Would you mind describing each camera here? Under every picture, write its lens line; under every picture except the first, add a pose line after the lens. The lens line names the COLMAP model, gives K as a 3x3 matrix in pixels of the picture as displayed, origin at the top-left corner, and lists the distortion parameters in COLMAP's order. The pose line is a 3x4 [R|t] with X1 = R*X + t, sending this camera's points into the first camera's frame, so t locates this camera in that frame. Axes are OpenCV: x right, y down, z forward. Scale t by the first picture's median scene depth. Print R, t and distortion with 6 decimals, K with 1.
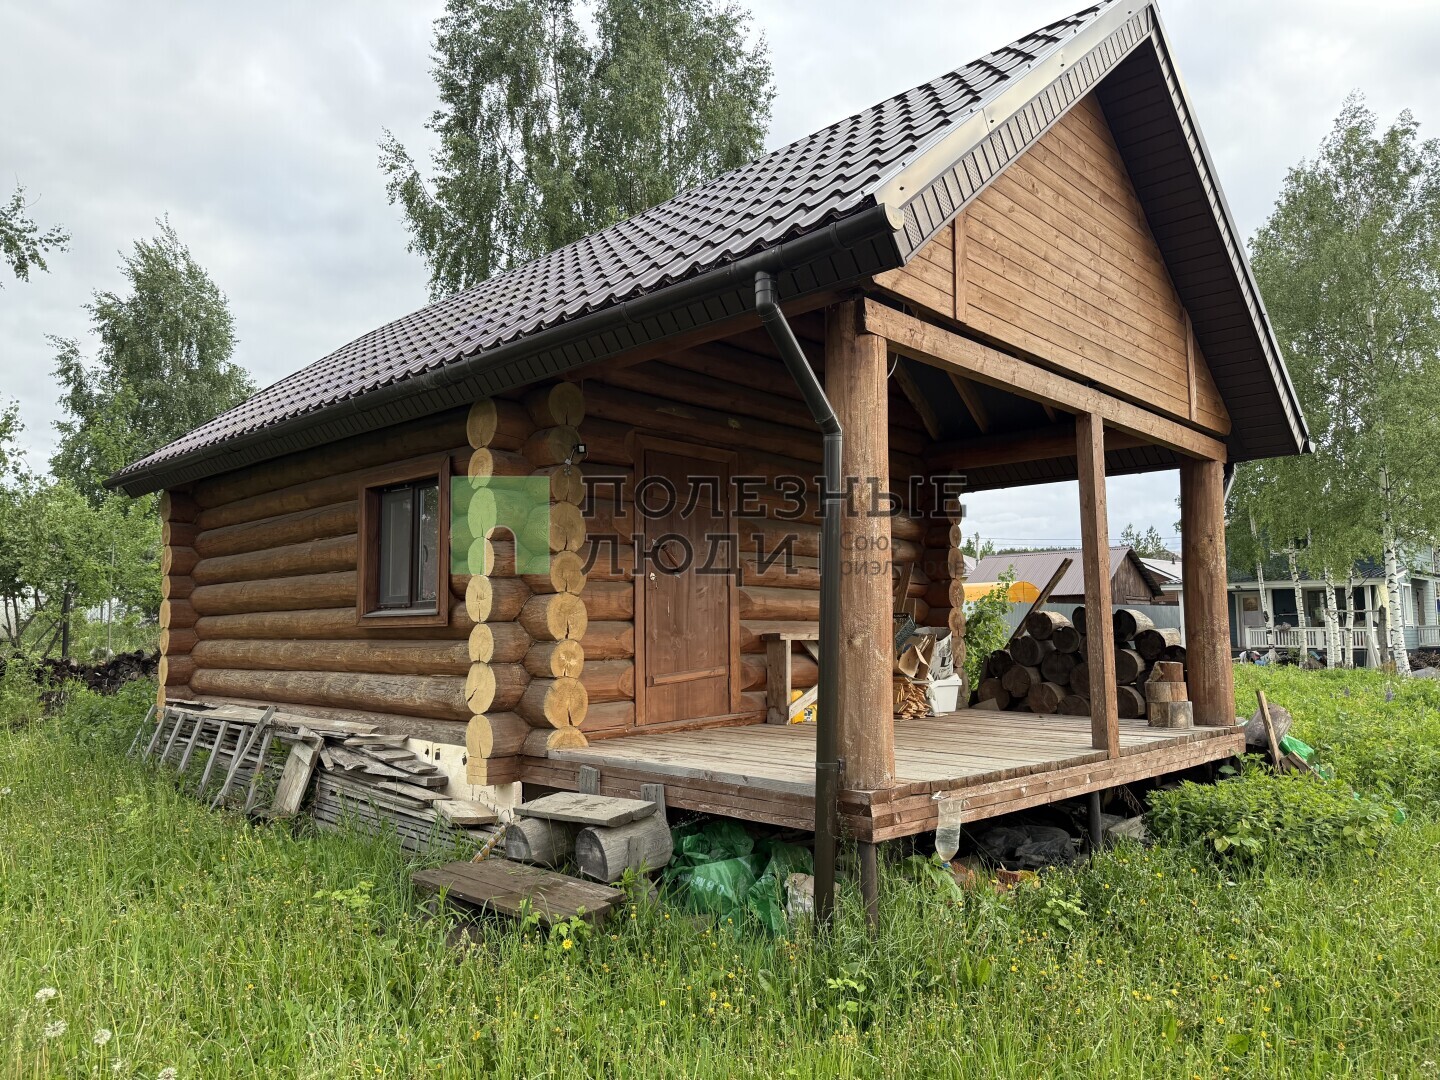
lens RADIAL K [[994.7, 0, 723.7], [0, 994.7, 521.1], [0, 0, 1]] dist [0.158482, -0.215173]
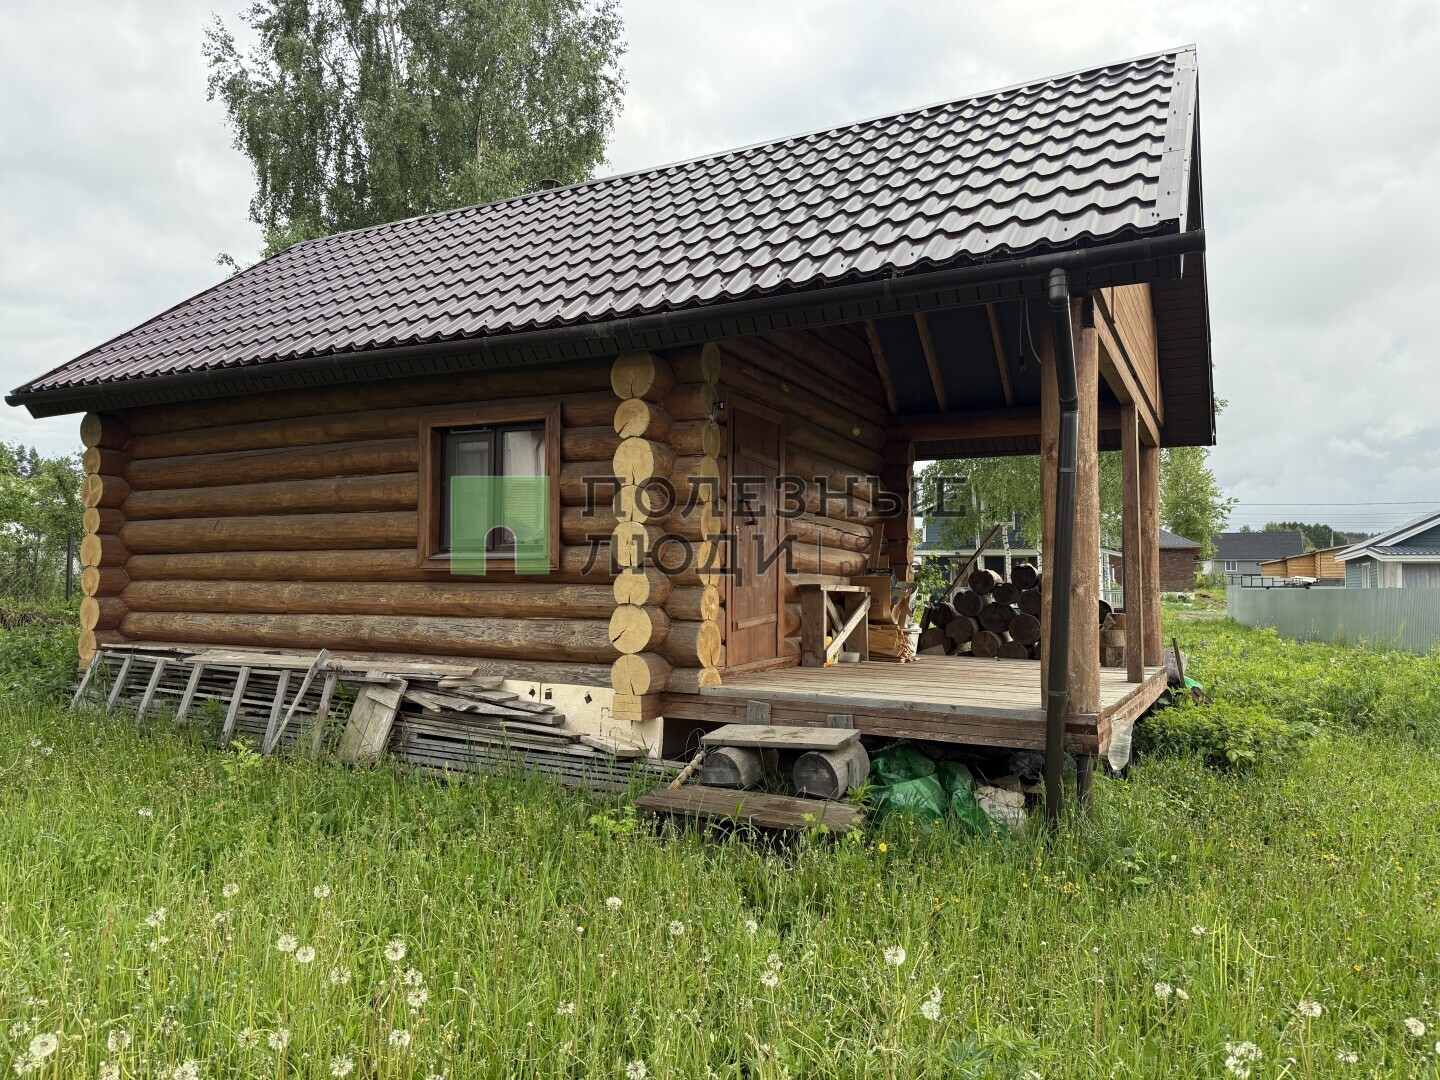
lens RADIAL K [[994.7, 0, 723.7], [0, 994.7, 521.1], [0, 0, 1]] dist [0.158482, -0.215173]
pose [[0.958158, 0.035744, 0.283998, -0.387160], [-0.047638, 0.998248, 0.035085, 0.010900], [-0.282246, -0.047146, 0.958183, -0.013333]]
